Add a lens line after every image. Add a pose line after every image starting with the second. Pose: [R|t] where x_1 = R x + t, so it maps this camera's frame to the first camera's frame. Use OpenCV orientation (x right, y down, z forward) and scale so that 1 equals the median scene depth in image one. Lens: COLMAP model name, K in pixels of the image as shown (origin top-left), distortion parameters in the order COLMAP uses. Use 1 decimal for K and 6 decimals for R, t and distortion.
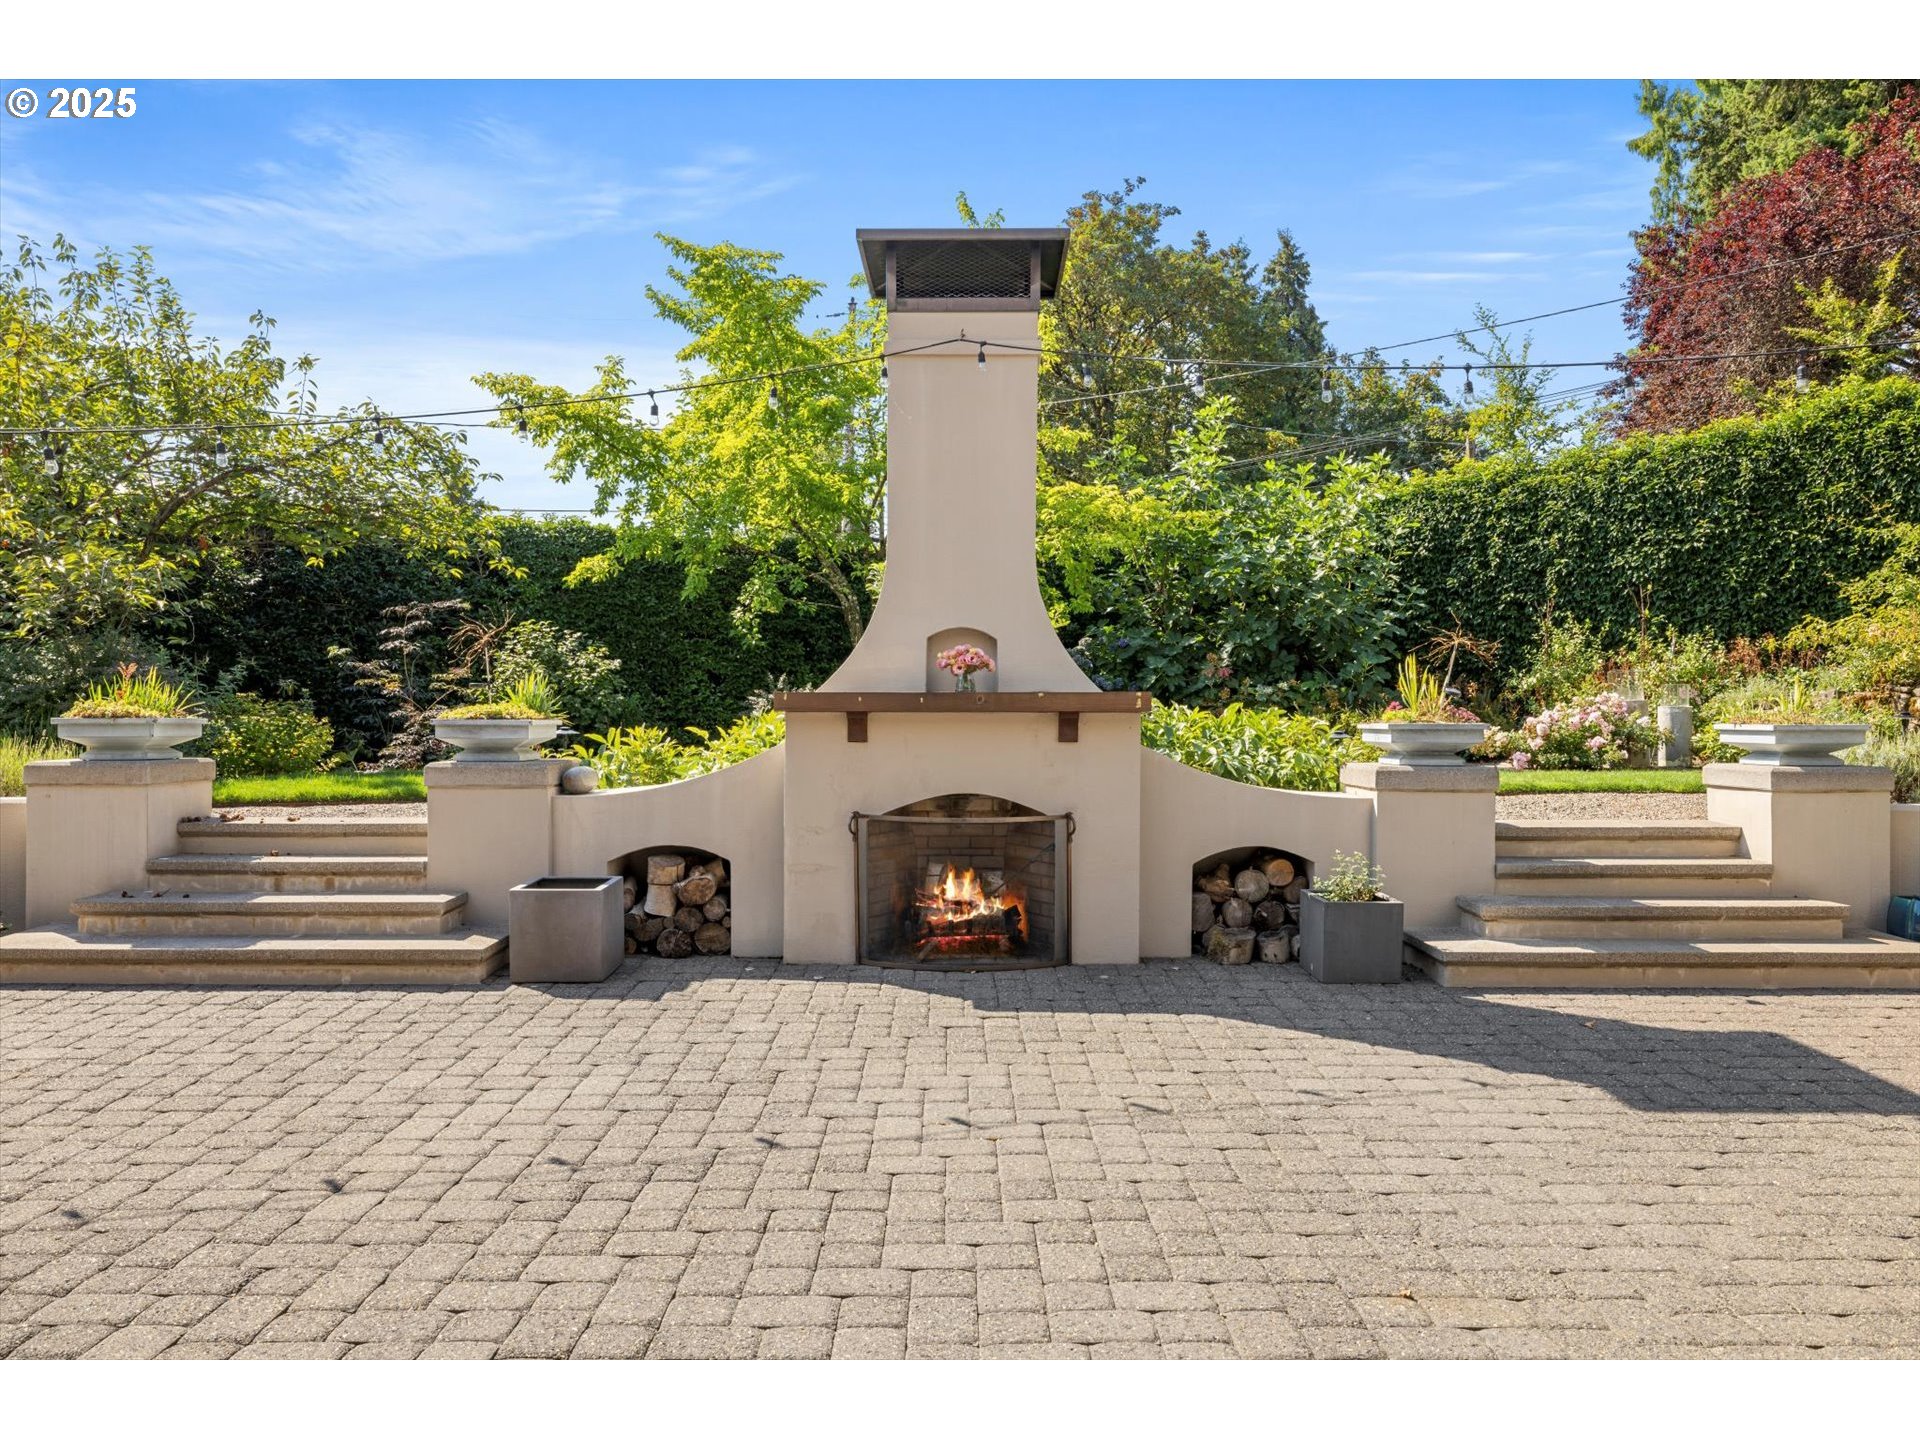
lens RADIAL K [[1346.0, 0, 972.4], [0, 1346.0, 710.6], [0, 0, 1]] dist [-0.001837, 0.002266]
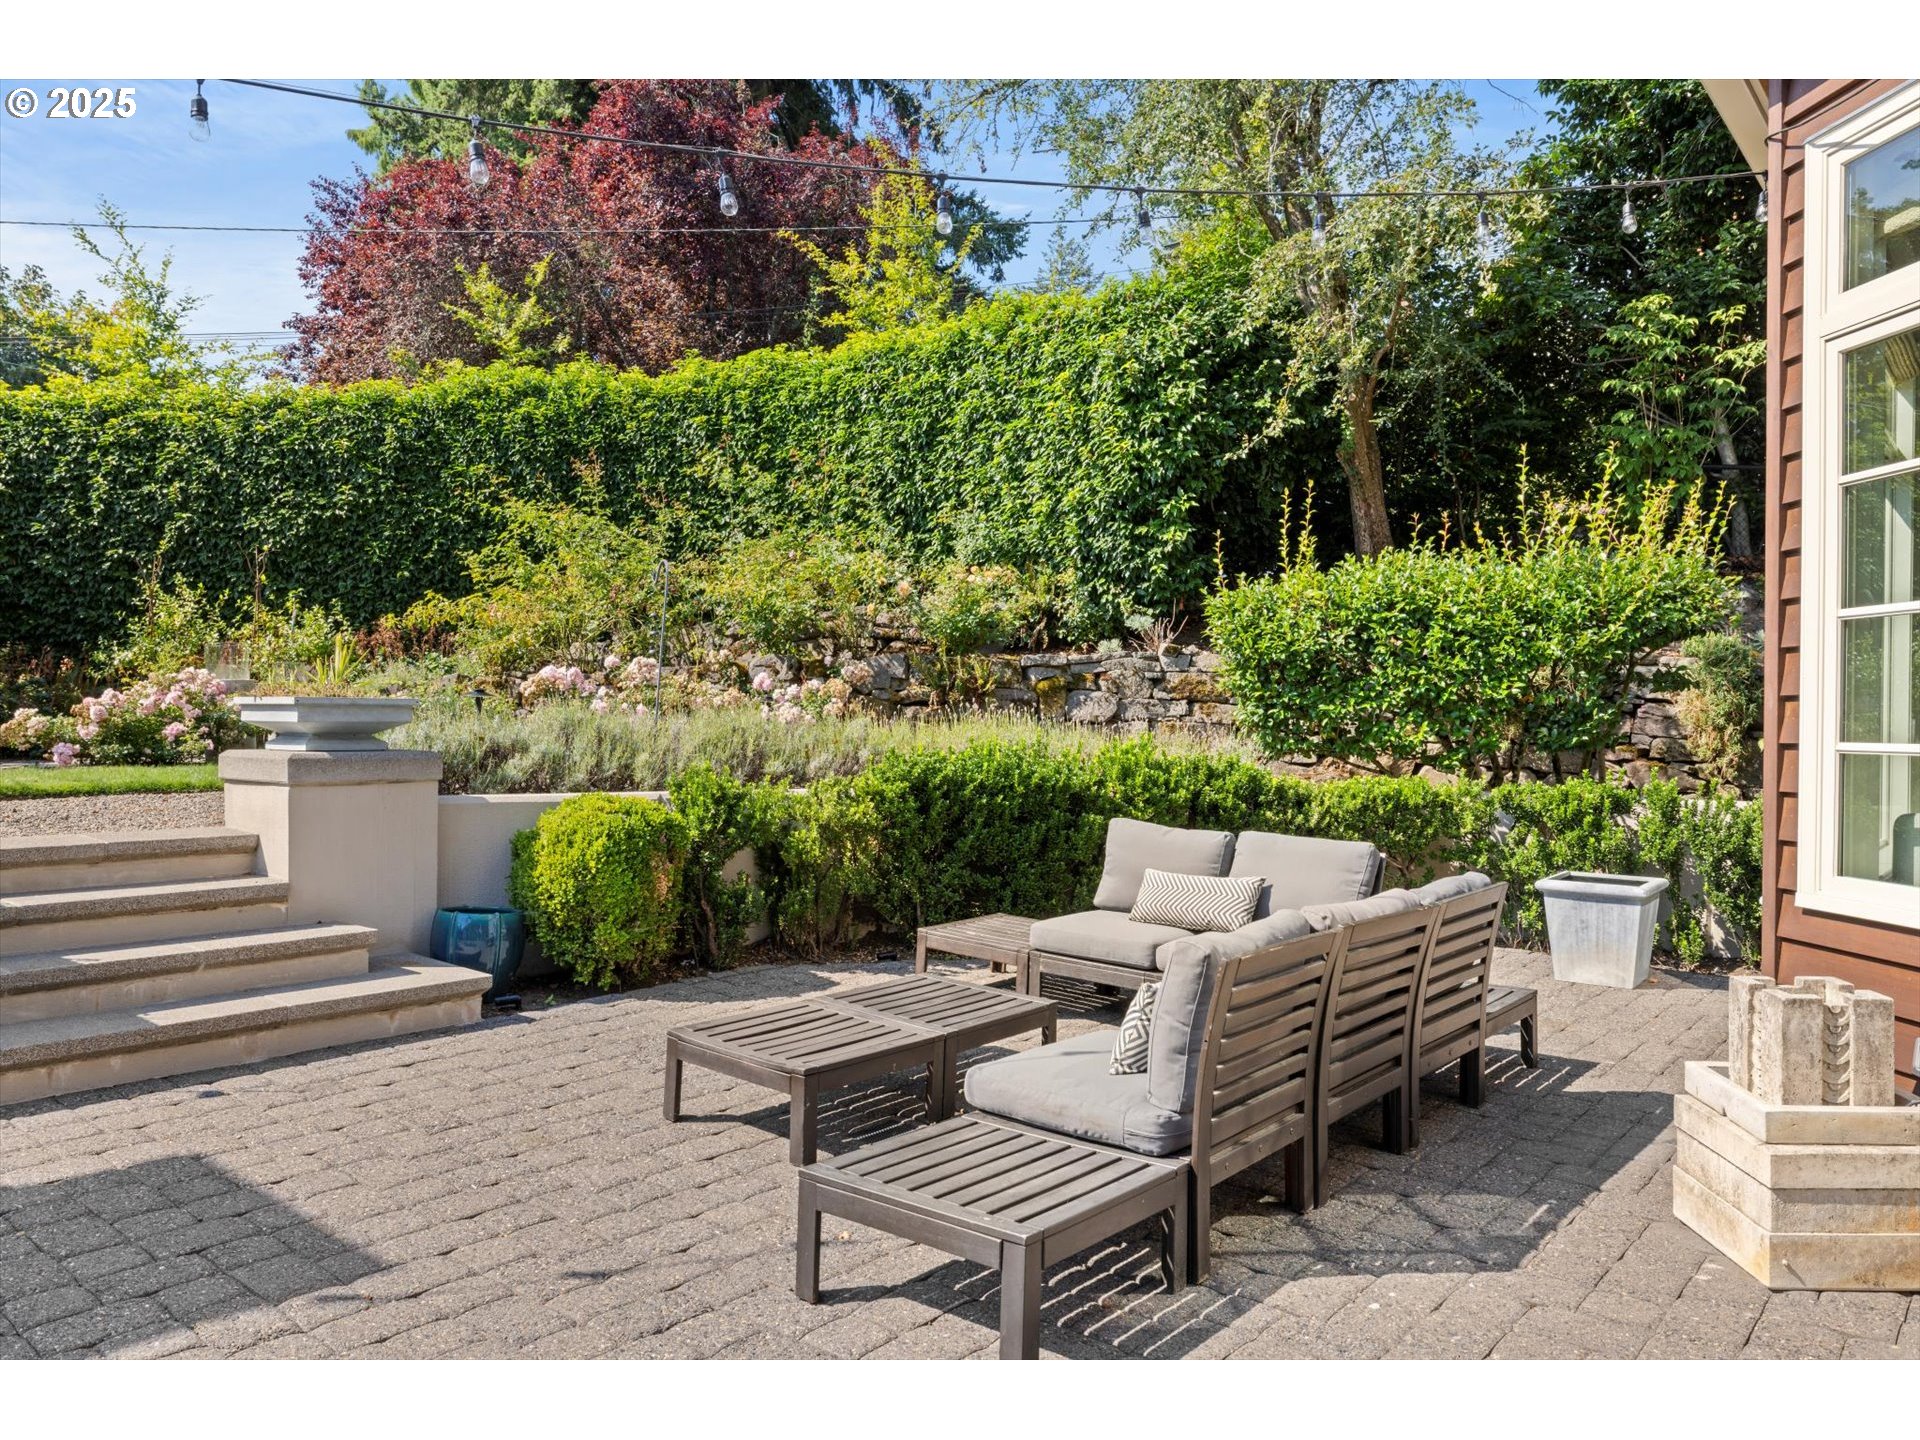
lens RADIAL K [[1346.0, 0, 960.1], [0, 1346.0, 720.7], [0, 0, 1]] dist [-0.001837, 0.002266]
pose [[0.641555, 0.005873, 0.767055, 0.125091], [-0.012152, 0.999923, 0.002507, 0.008576], [-0.766981, -0.010929, 0.641577, 0.113148]]
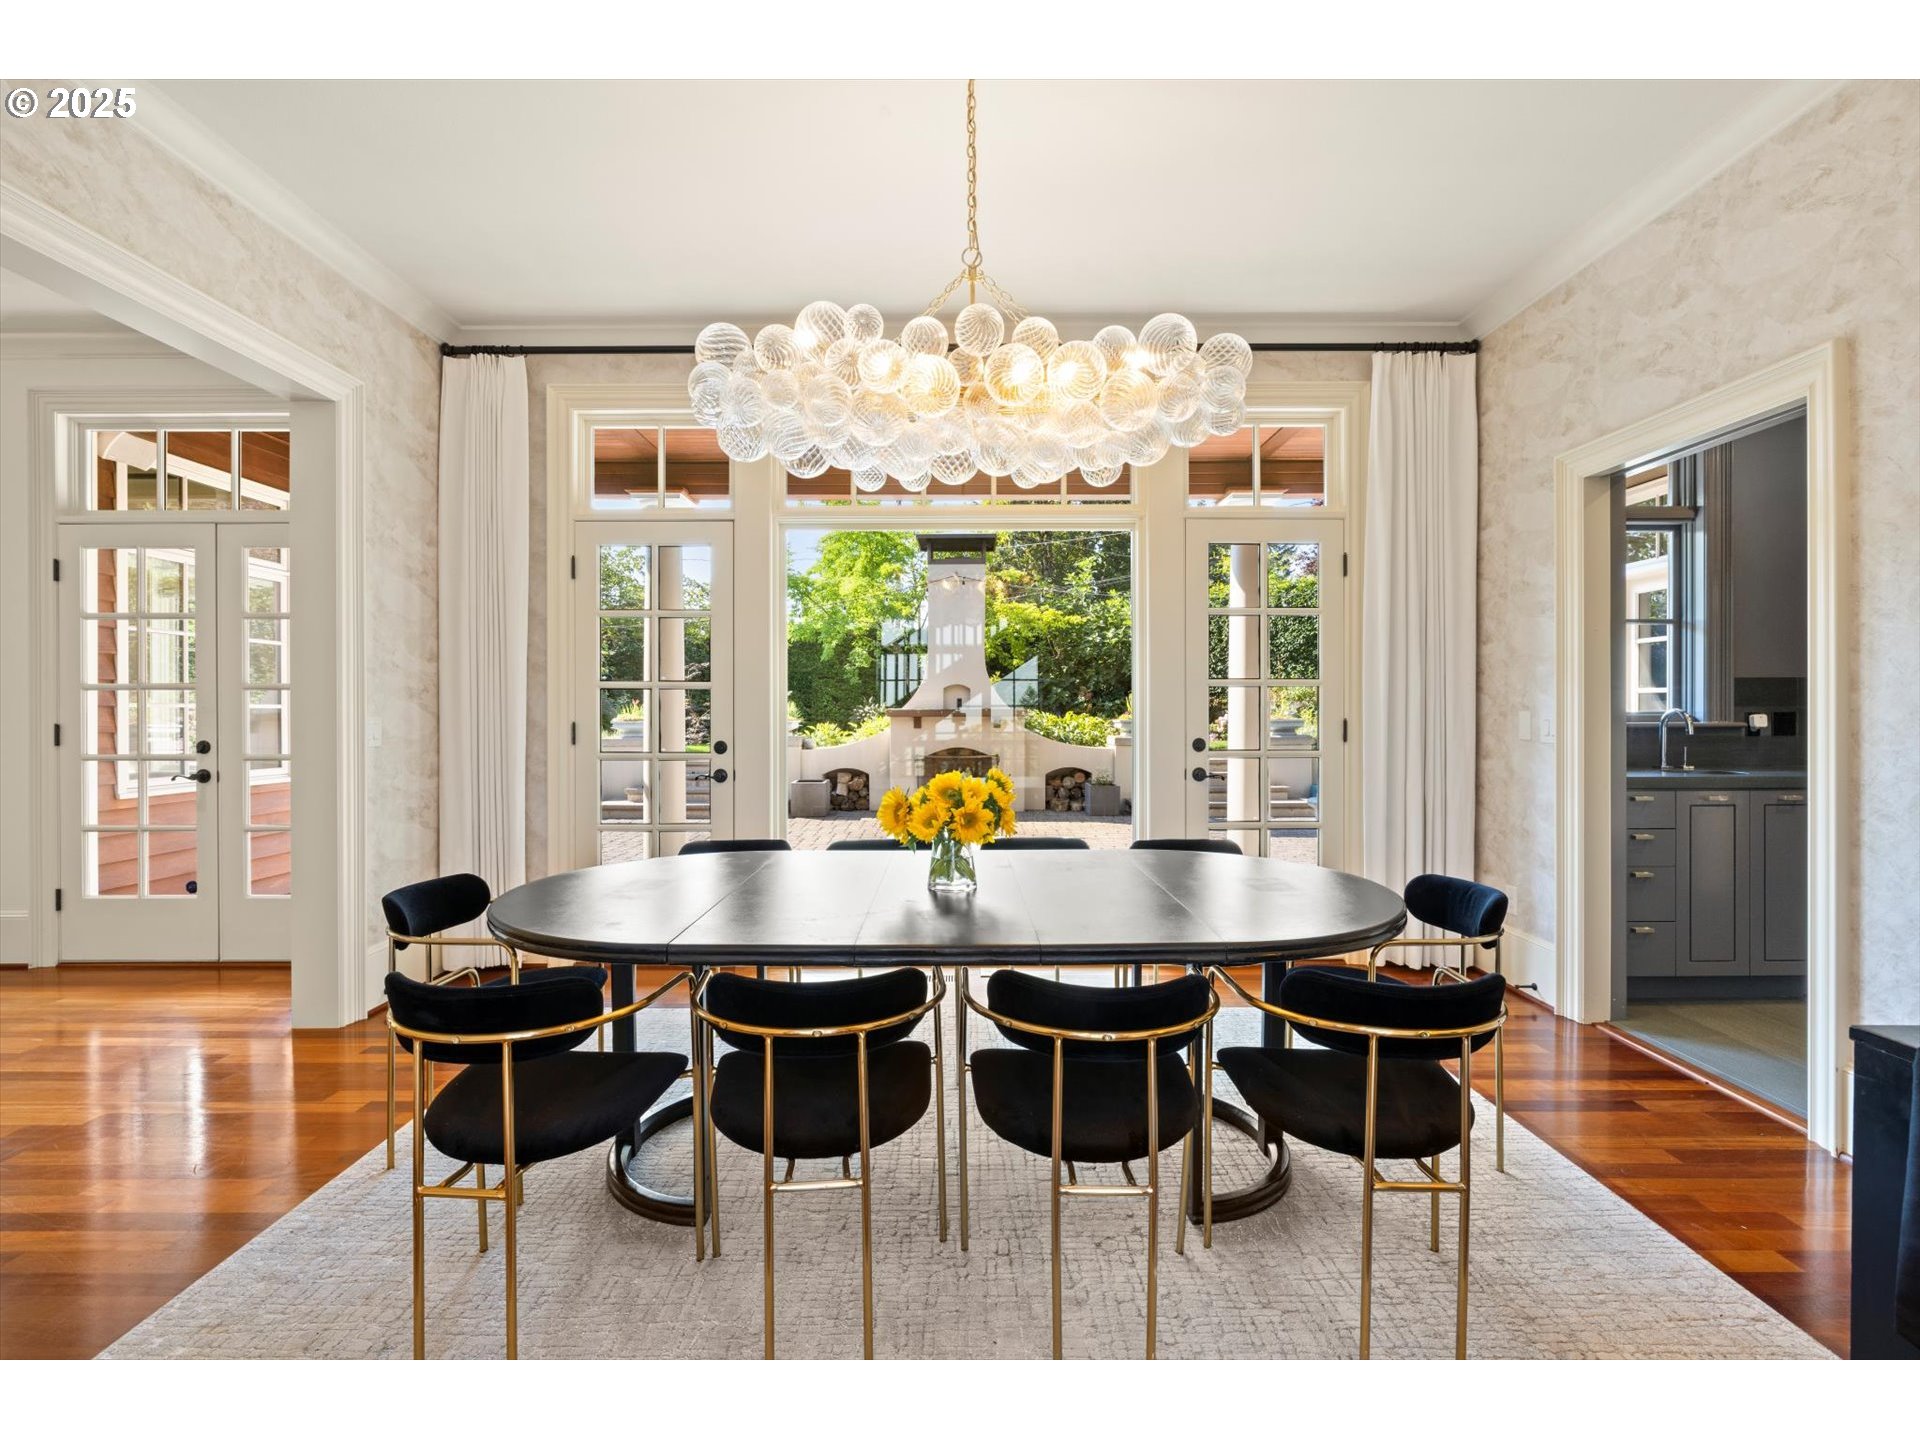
lens RADIAL K [[1346.0, 0, 960.4], [0, 1346.0, 721.8], [0, 0, 1]] dist [-0.001837, 0.002266]
pose [[0.999810, -0.006117, -0.018529, 0.022400], [0.006281, 0.999942, 0.008786, -0.005604], [0.018474, -0.008901, 0.999790, -0.770198]]
